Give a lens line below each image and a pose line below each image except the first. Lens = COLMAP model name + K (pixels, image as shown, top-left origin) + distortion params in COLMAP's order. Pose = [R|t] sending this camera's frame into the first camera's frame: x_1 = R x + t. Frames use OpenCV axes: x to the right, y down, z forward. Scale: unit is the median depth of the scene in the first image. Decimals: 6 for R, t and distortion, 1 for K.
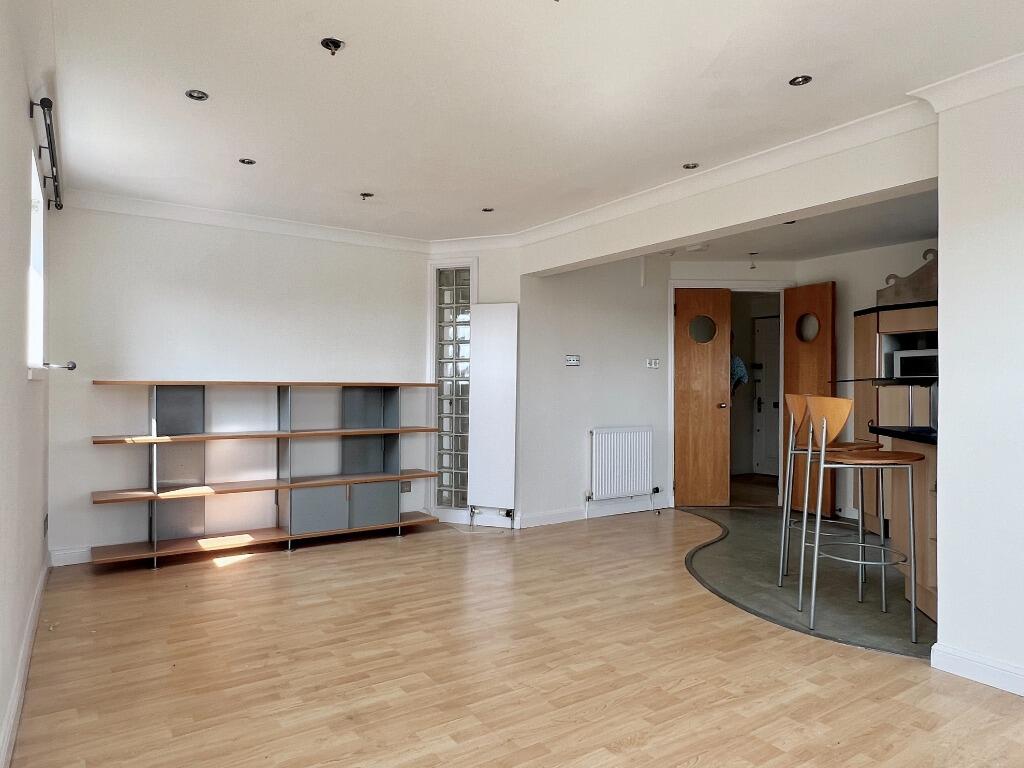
lens RADIAL K [[654.4, 0, 511.1], [0, 654.4, 394.1], [0, 0, 1]] dist [-0.009852, -0.002812]
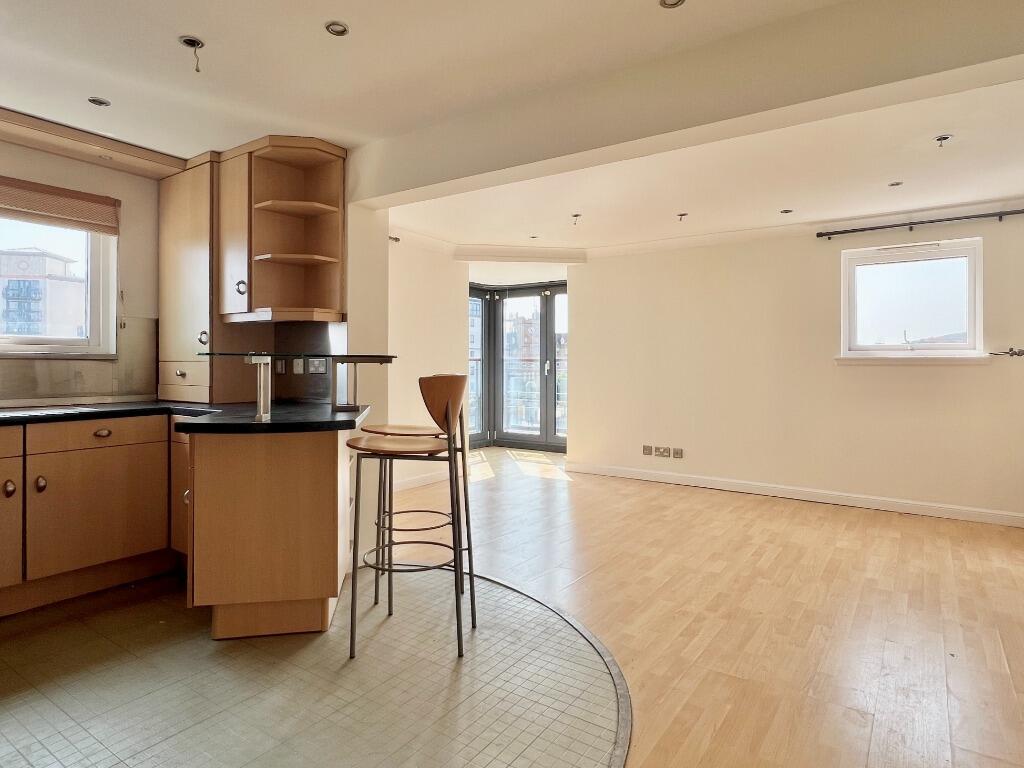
lens RADIAL K [[589.3, 0, 513.3], [0, 589.3, 366.6], [0, 0, 1]] dist [-0.001911, -0.001633]
pose [[-0.931050, -0.006206, -0.364840, 0.750202], [-0.012033, 0.999834, 0.013699, -0.025234], [0.364694, 0.017145, -0.930969, 1.991276]]
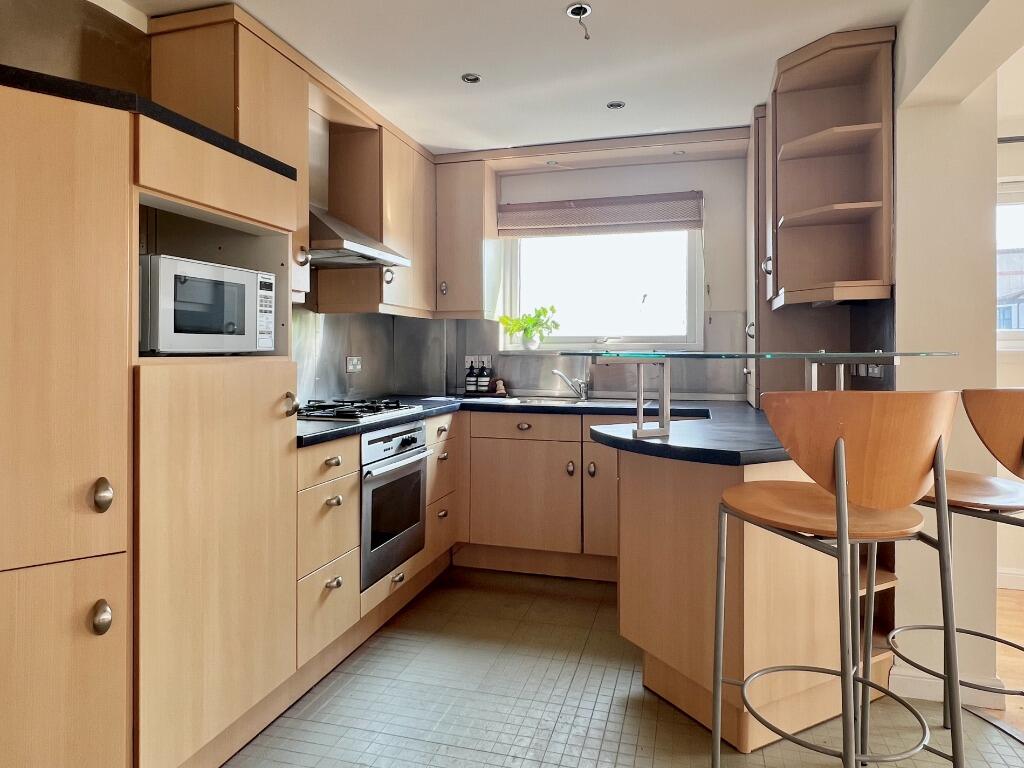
lens RADIAL K [[640.1, 0, 510.8], [0, 640.1, 348.8], [0, 0, 1]] dist [0.000426, 0.000017]
pose [[-0.642642, 0.001854, 0.766164, 0.353071], [0.001328, 0.999998, -0.001306, -0.026230], [-0.766165, 0.000178, -0.642644, 1.690569]]
